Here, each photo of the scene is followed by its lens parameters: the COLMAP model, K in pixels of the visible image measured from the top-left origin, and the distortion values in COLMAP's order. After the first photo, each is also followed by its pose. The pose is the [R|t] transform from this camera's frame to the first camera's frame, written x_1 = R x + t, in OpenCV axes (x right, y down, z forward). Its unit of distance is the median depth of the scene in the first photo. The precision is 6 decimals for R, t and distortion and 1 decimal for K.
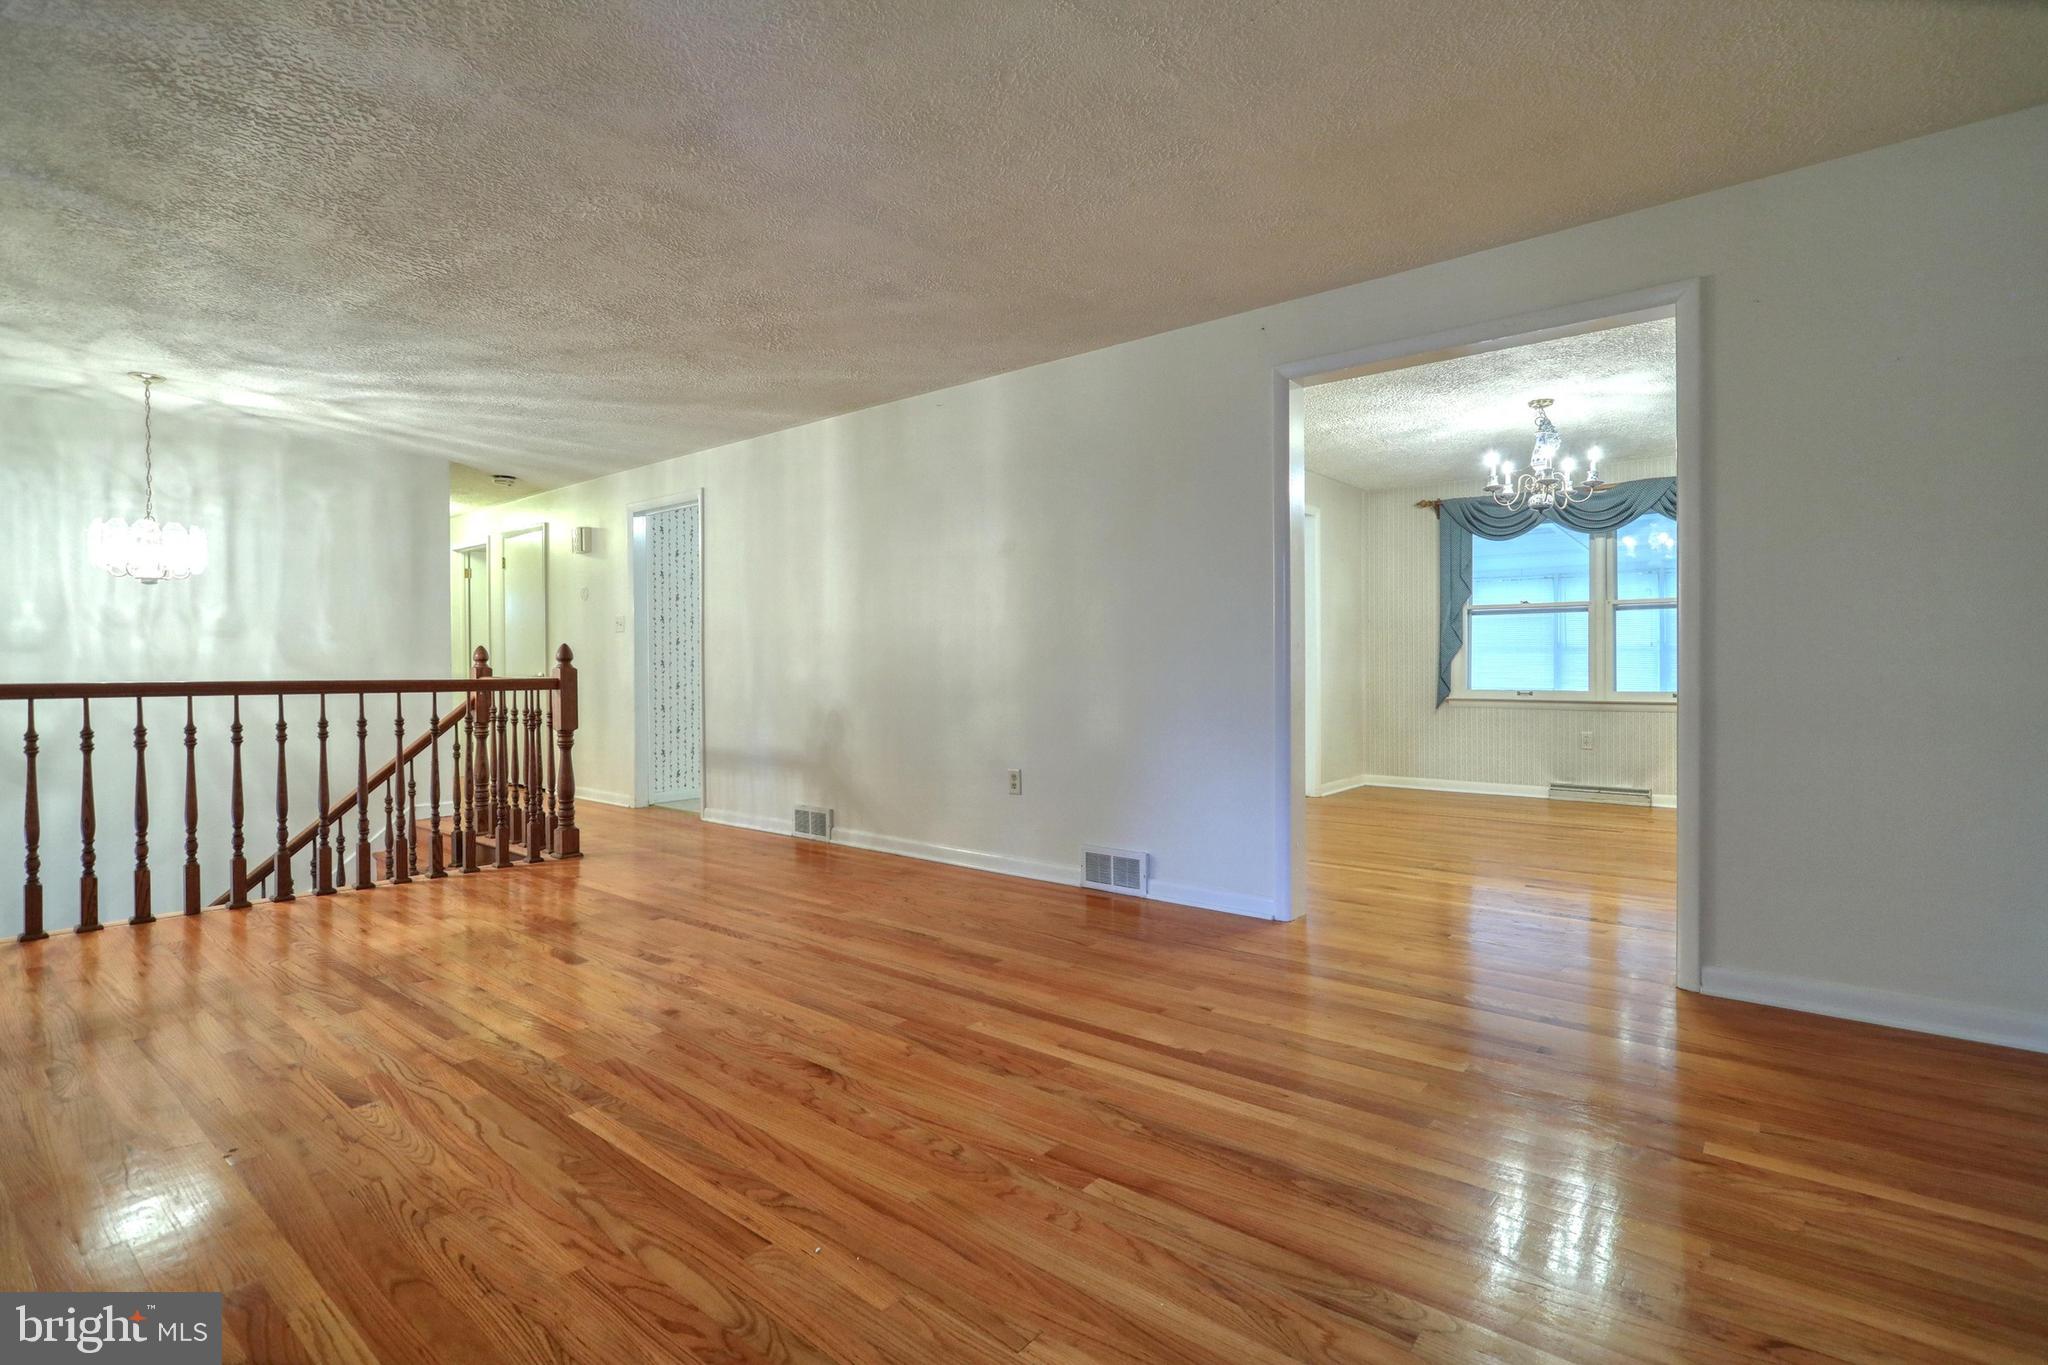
lens RADIAL K [[1003.3, 0, 1020.5], [0, 1003.3, 678.7], [0, 0, 1]] dist [-0.002838, 0.002014]
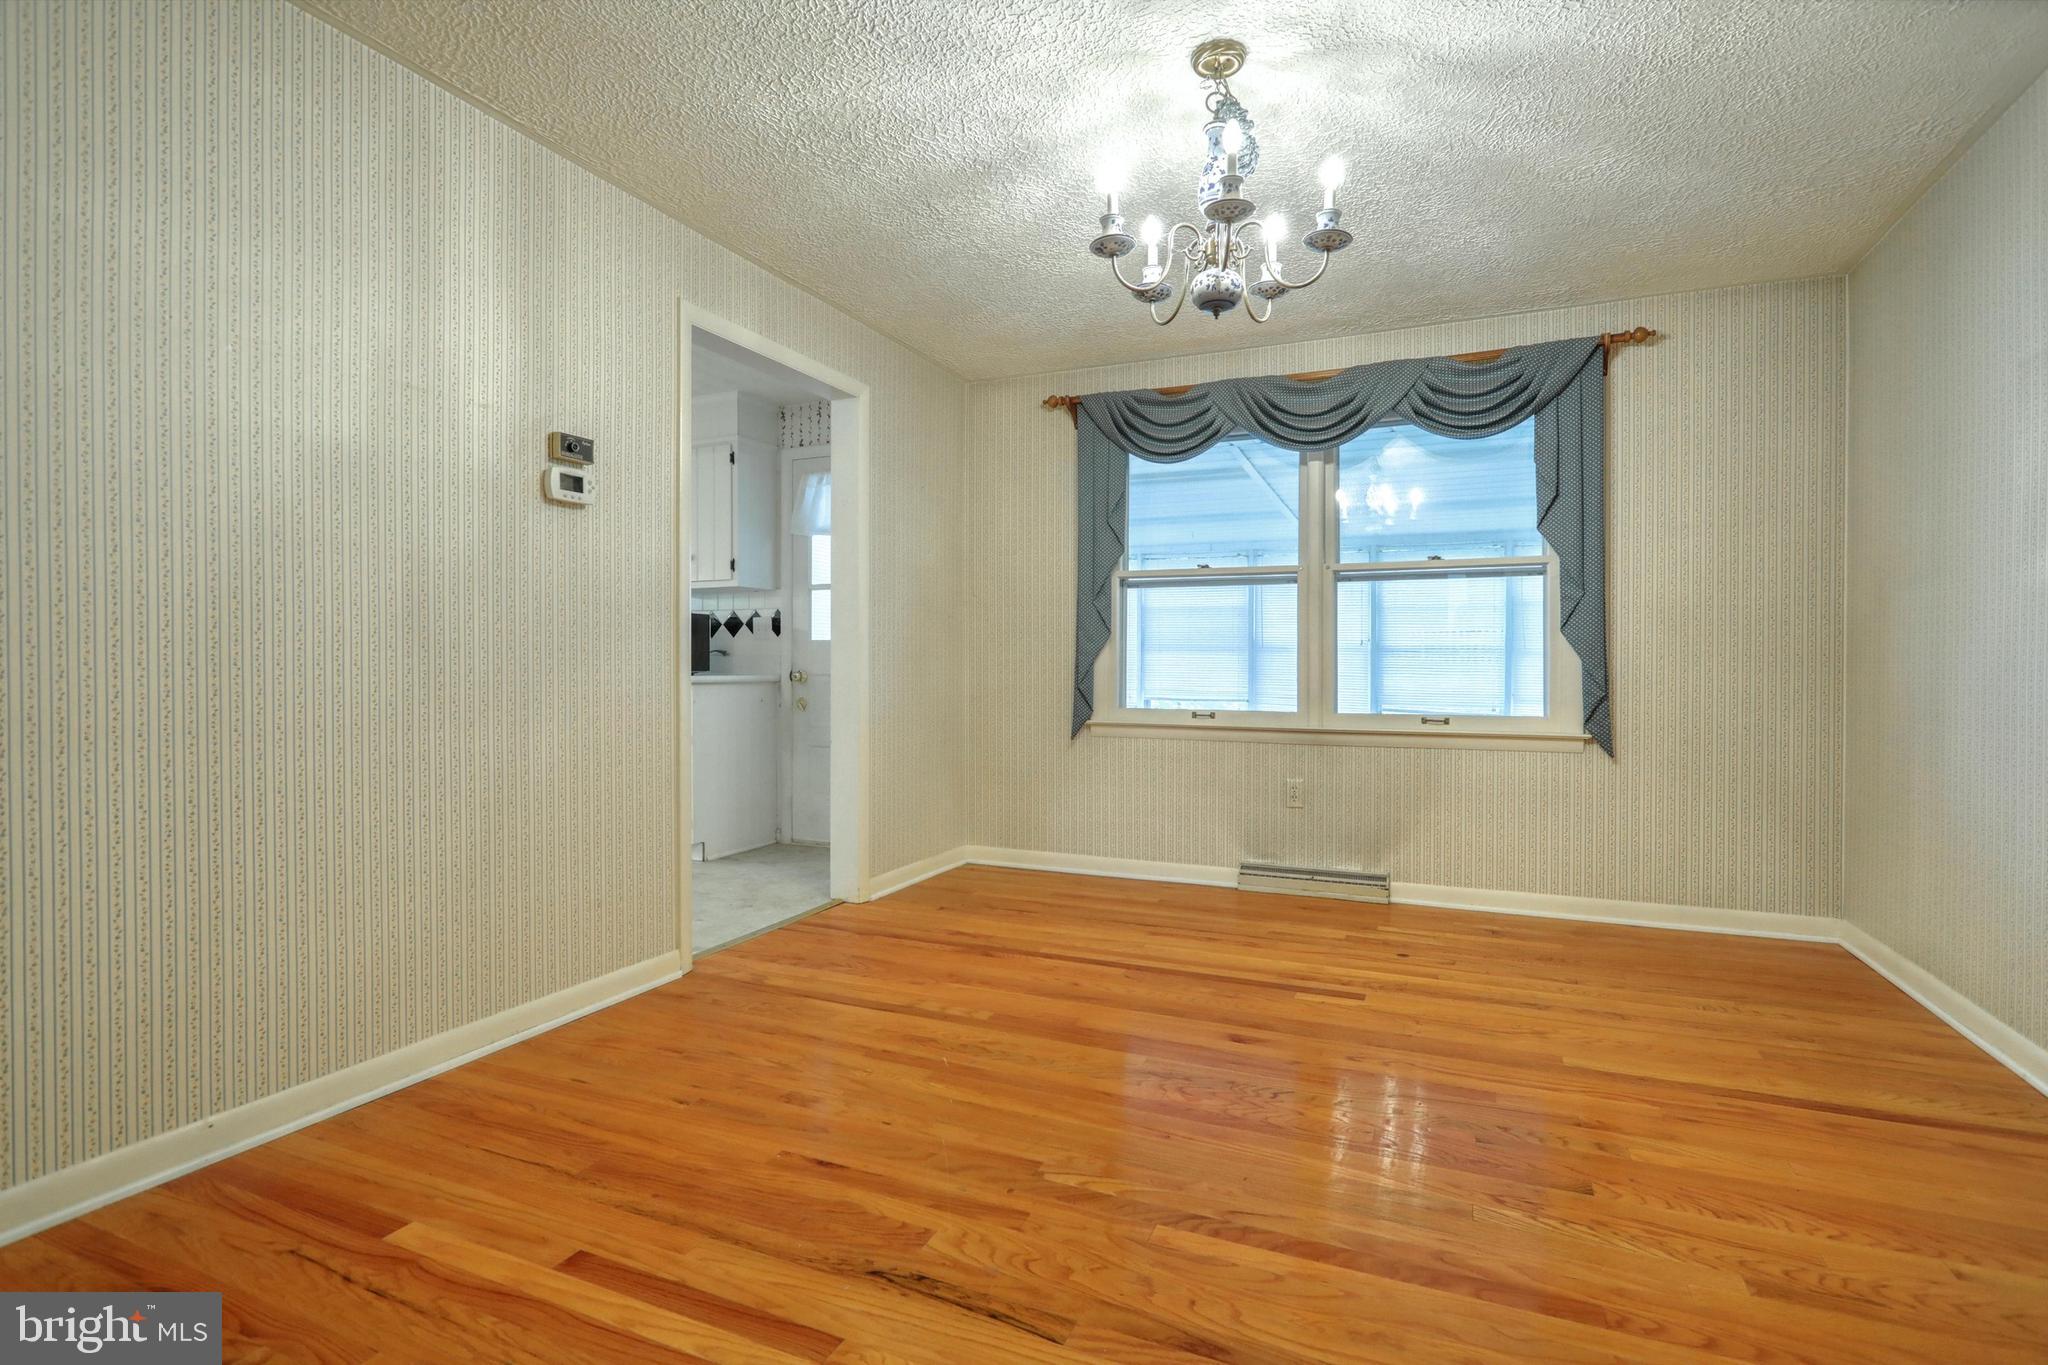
lens RADIAL K [[1003.3, 0, 1022.1], [0, 1003.3, 679.5], [0, 0, 1]] dist [-0.002838, 0.002014]
pose [[0.967673, 0.009978, 0.252009, 0.238439], [-0.007588, 0.999917, -0.010455, 0.000332], [-0.252093, 0.008205, 0.967668, 0.429828]]
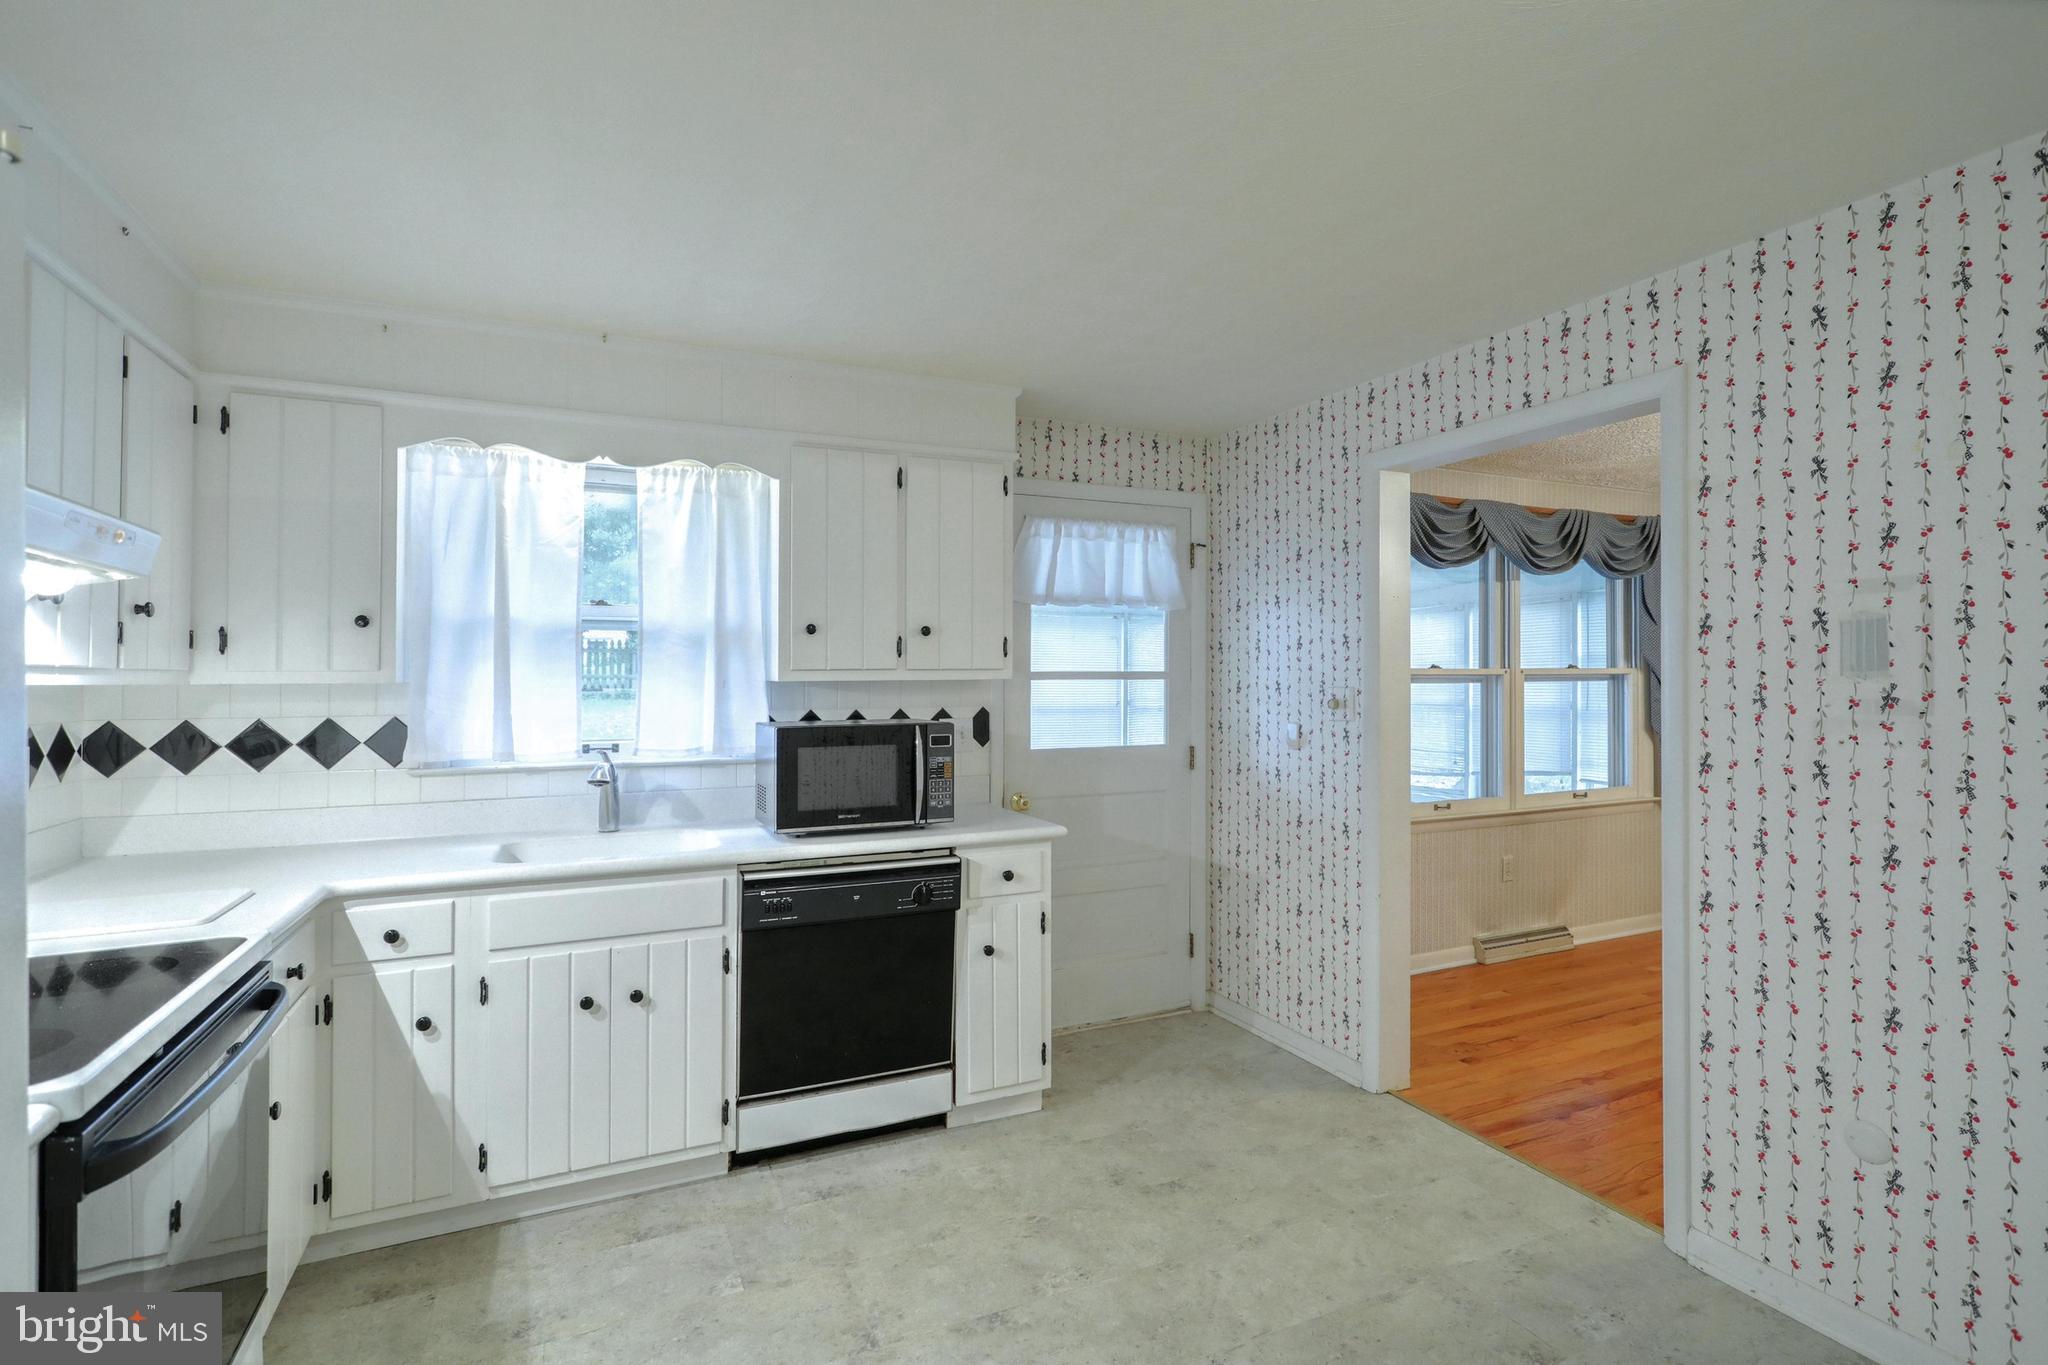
lens RADIAL K [[1003.3, 0, 1021.6], [0, 1003.3, 676.1], [0, 0, 1]] dist [-0.002838, 0.002014]
pose [[0.415546, 0.008910, 0.909528, -0.208407], [0.020814, 0.999597, -0.019302, -0.064042], [-0.909334, 0.026952, 0.415193, 0.970444]]
